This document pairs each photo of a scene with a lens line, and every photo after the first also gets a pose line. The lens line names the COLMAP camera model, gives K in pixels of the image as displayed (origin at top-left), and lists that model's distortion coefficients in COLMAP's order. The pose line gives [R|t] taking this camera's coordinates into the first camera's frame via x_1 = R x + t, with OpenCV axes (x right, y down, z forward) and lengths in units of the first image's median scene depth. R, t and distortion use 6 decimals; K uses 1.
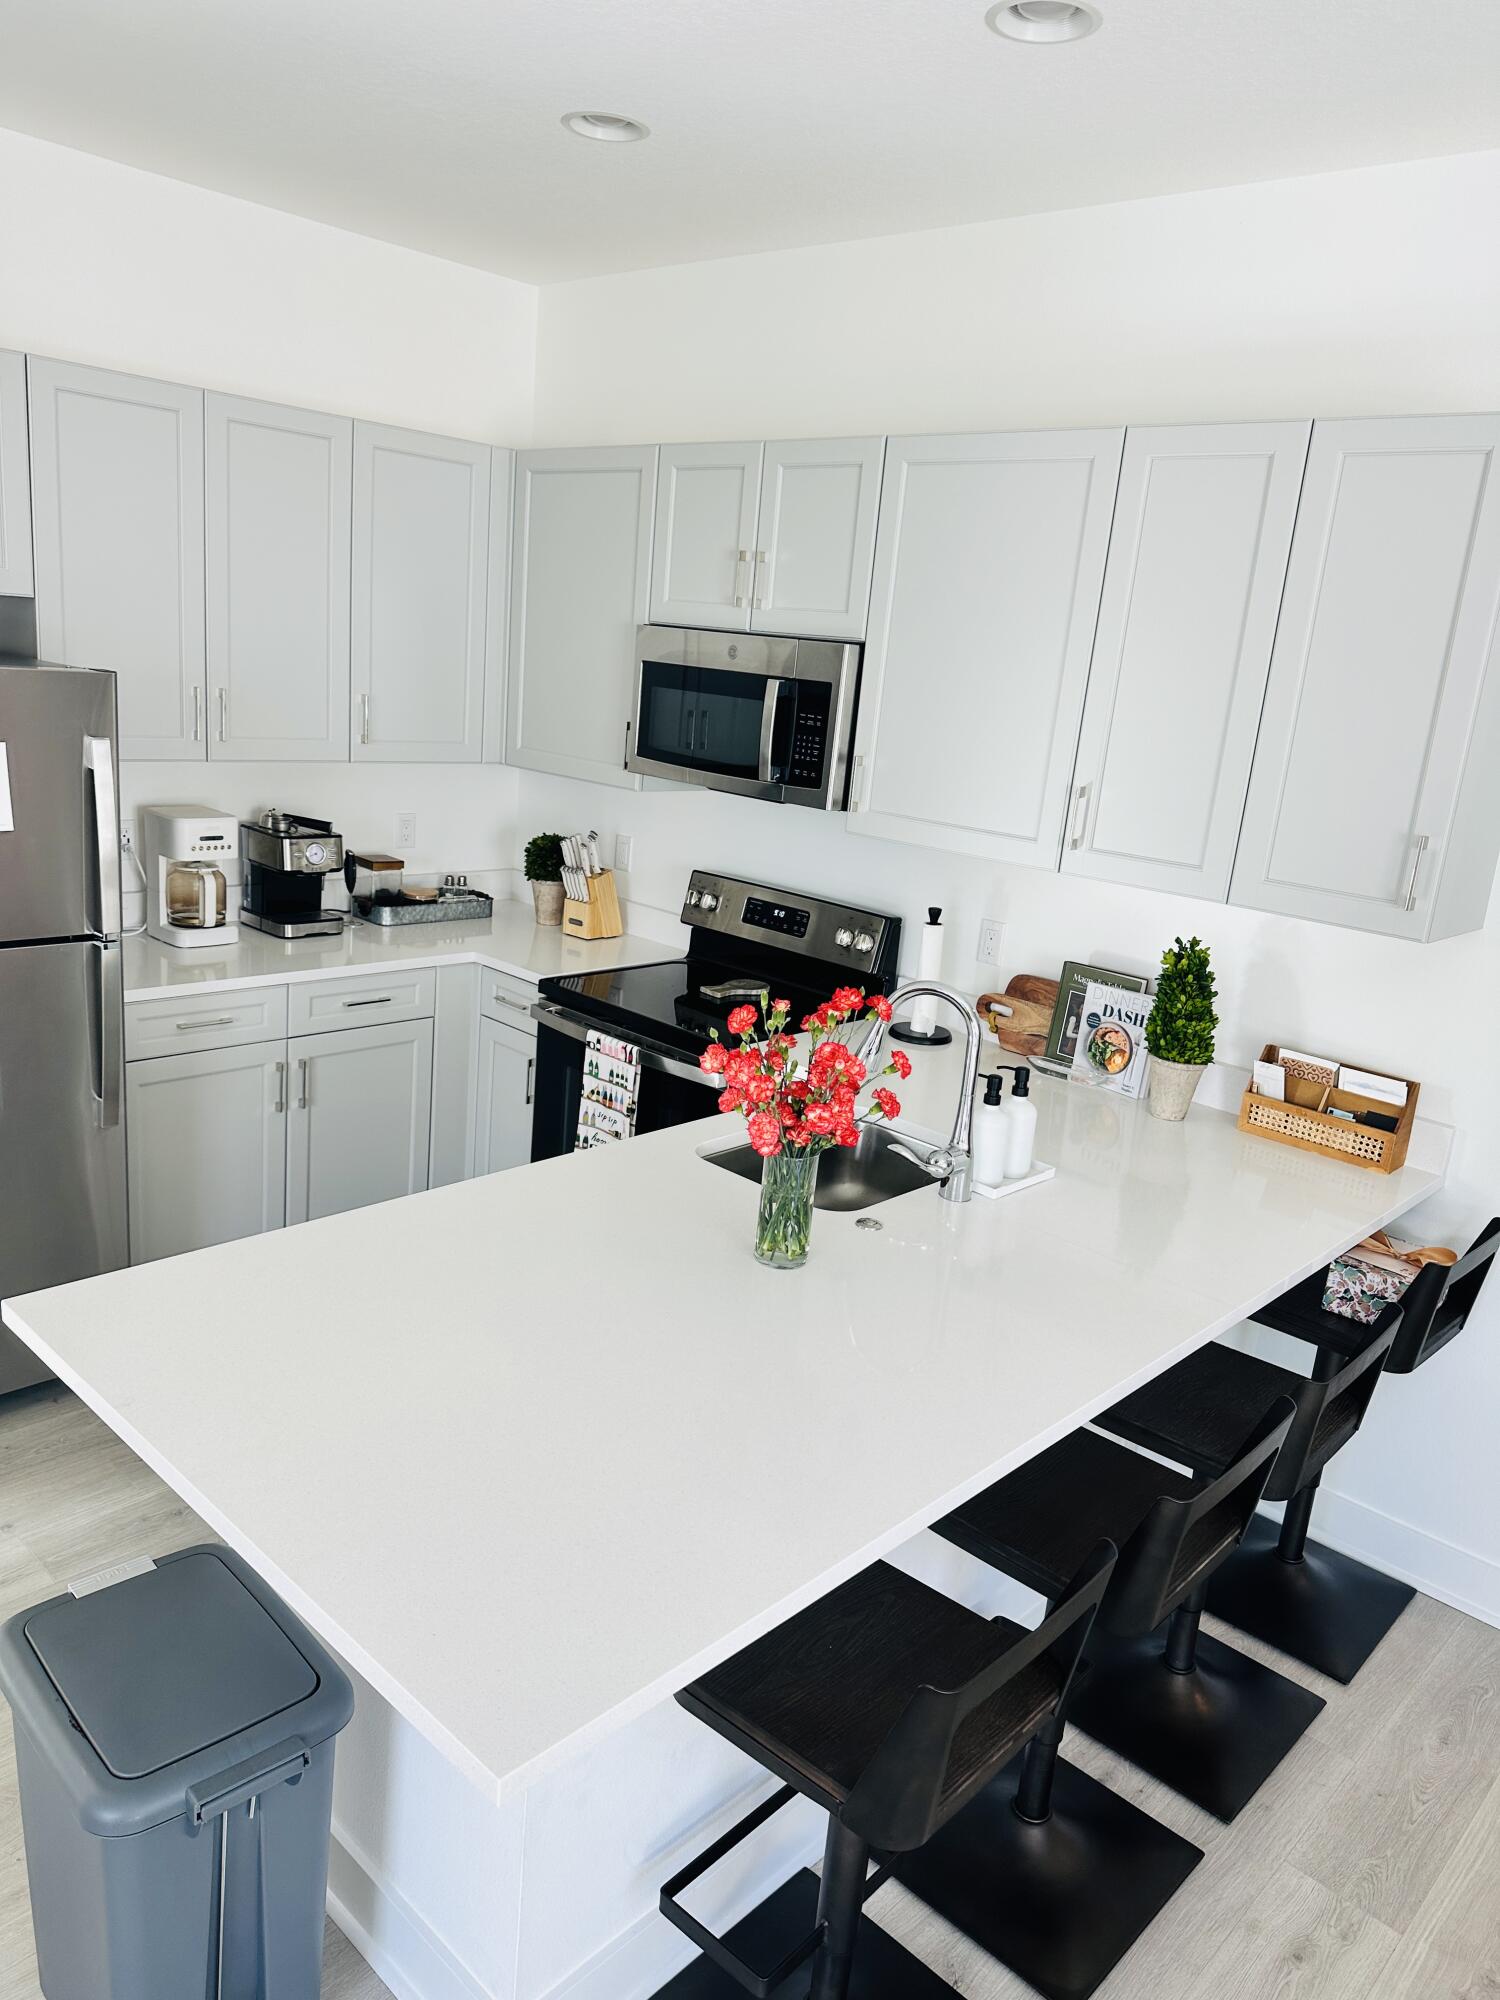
lens RADIAL K [[1411.0, 0, 750.0], [0, 1411.0, 1000.0], [0, 0, 1]] dist [0.152983, -0.195574]
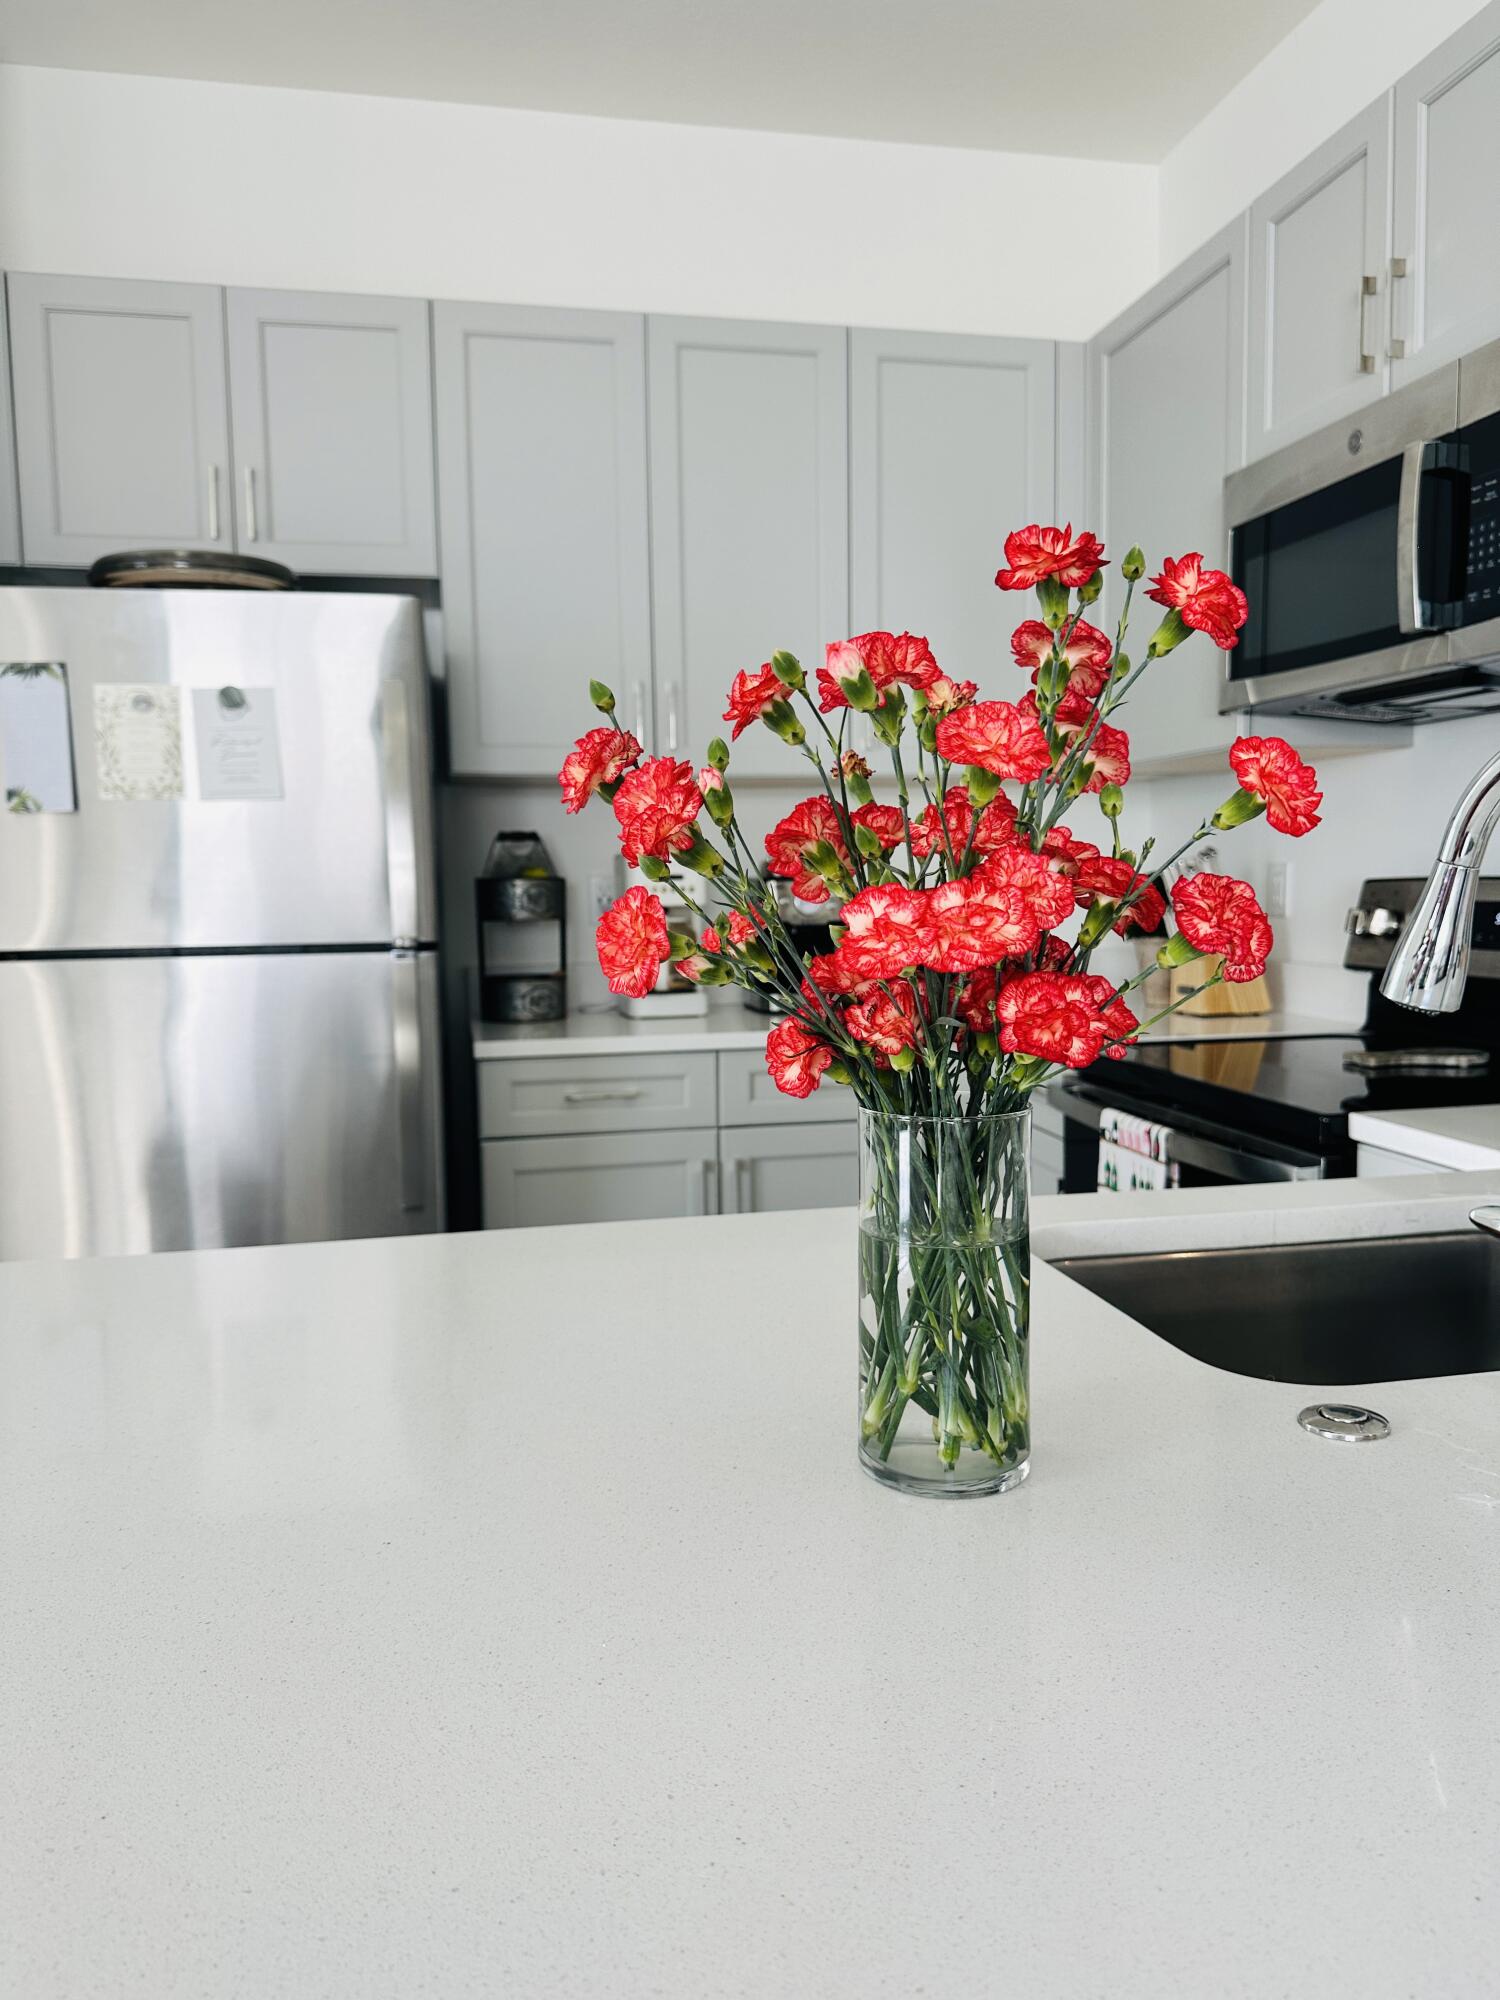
lens RADIAL K [[1411.0, 0, 750.0], [0, 1411.0, 1000.0], [0, 0, 1]] dist [0.152983, -0.195574]
pose [[0.820830, -0.050475, -0.568938, 0.115963], [-0.053487, 0.984918, -0.164548, 0.089478], [0.568663, 0.165497, 0.805750, 0.462229]]
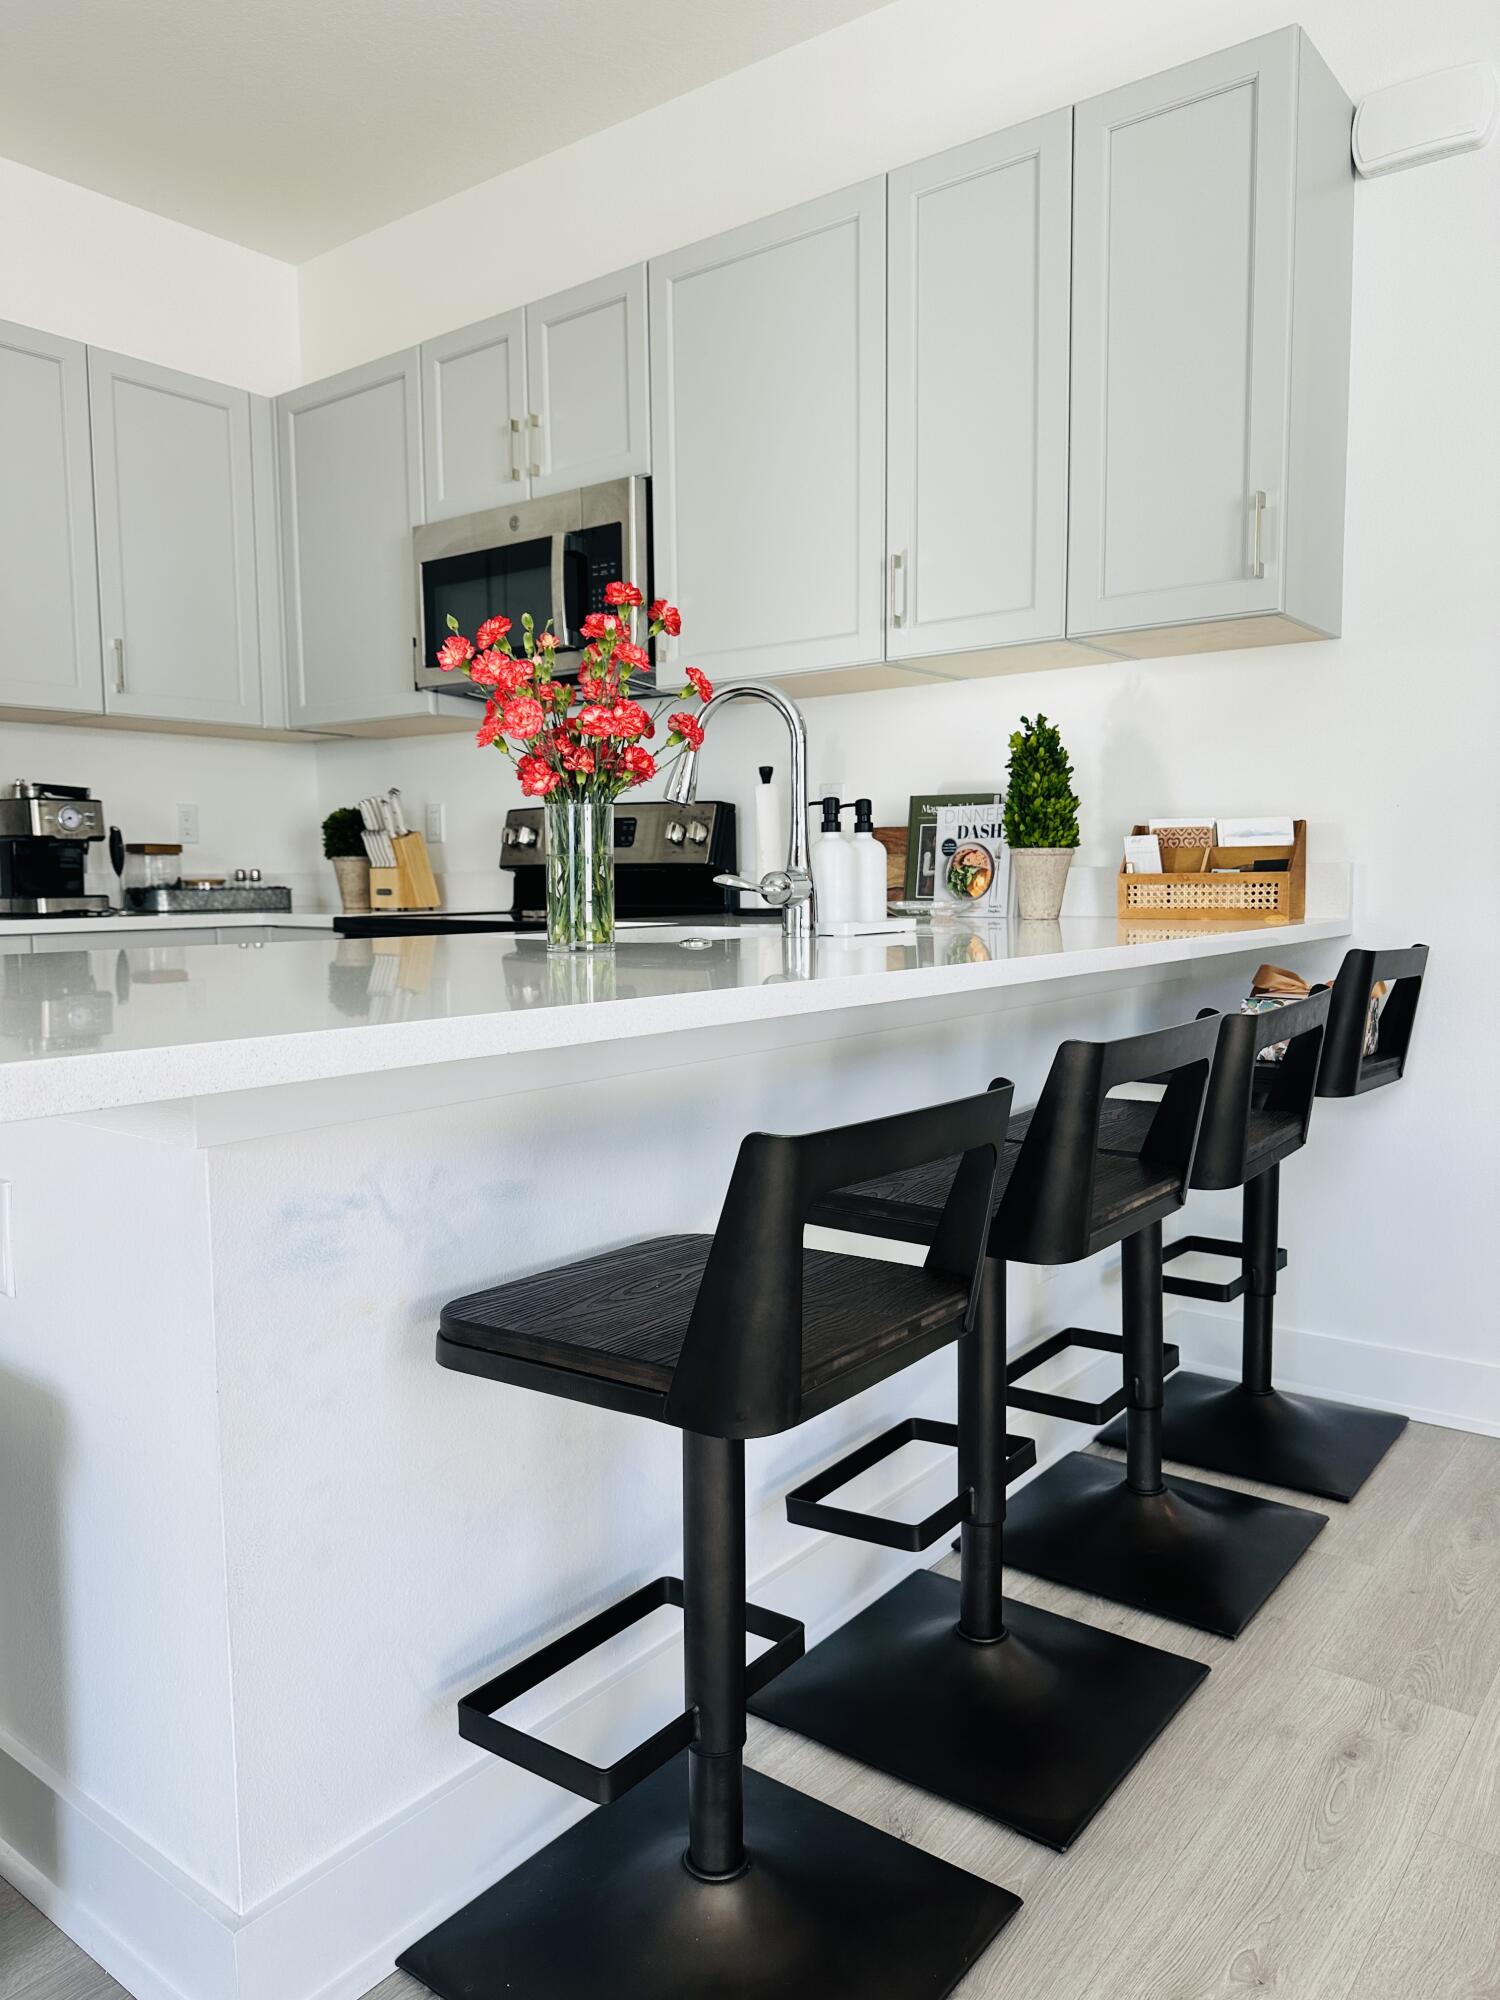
lens RADIAL K [[1414.4, 0, 736.1], [0, 1414.4, 980.3], [0, 0, 1]] dist [0.180397, -0.299169]
pose [[0.991670, -0.103466, 0.076719, 0.029918], [0.115030, 0.979389, -0.166028, 0.231578], [-0.057960, 0.173470, 0.983132, 0.136464]]
